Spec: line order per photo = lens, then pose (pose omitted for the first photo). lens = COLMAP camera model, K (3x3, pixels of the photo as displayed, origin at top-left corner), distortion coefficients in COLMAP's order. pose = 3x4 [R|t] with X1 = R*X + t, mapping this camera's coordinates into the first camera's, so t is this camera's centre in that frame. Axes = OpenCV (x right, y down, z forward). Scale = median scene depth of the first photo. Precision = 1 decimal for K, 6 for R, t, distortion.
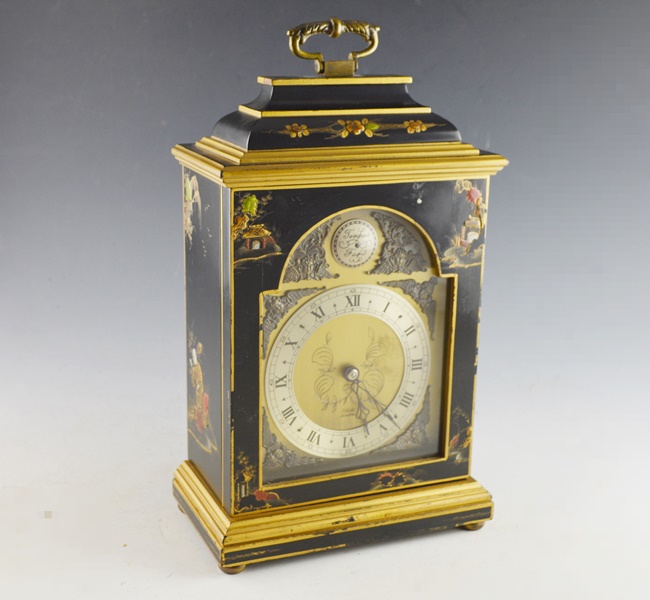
lens RADIAL K [[1040.5, 0, 287.7], [0, 1040.5, 298.1], [0, 0, 1]] dist [-0.038125, -0.047369]
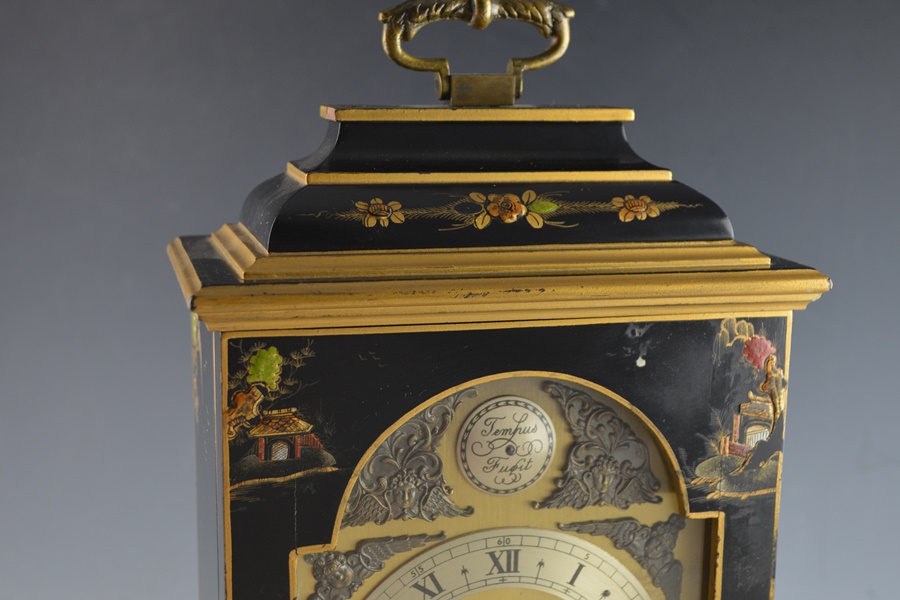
lens RADIAL K [[1301.6, 0, 453.7], [0, 1301.6, 314.4], [0, 0, 1]] dist [-0.026252, -0.031420]
pose [[0.994482, 0.021165, -0.102751, 0.100383], [-0.029944, 0.995960, -0.084657, -0.061011], [0.100544, 0.087267, 0.991098, 0.388650]]
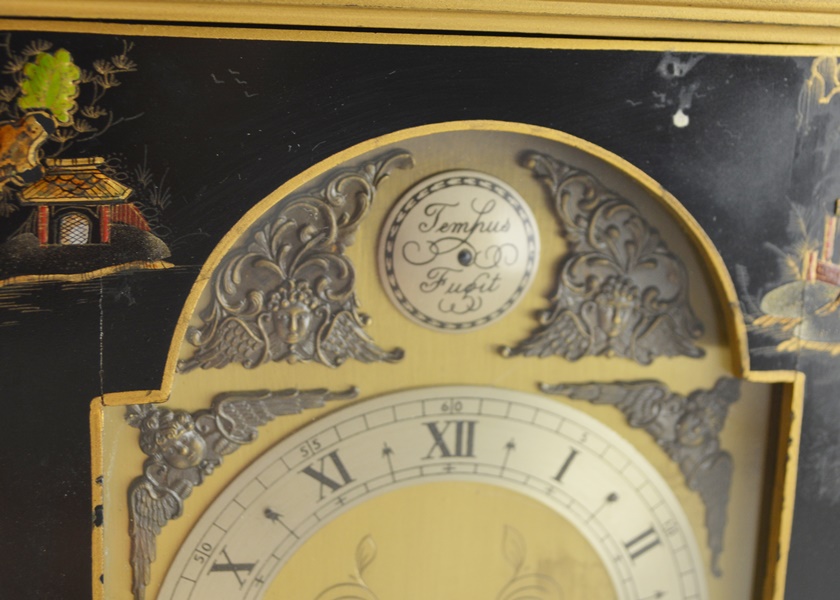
lens RADIAL K [[1487.2, 0, 451.8], [0, 1487.2, 284.7], [0, 0, 1]] dist [-0.012514, -0.112656]
pose [[0.992592, 0.057519, -0.107017, 0.108282], [-0.063521, 0.996543, -0.053539, -0.019551], [0.103568, 0.059940, 0.992815, 0.567907]]
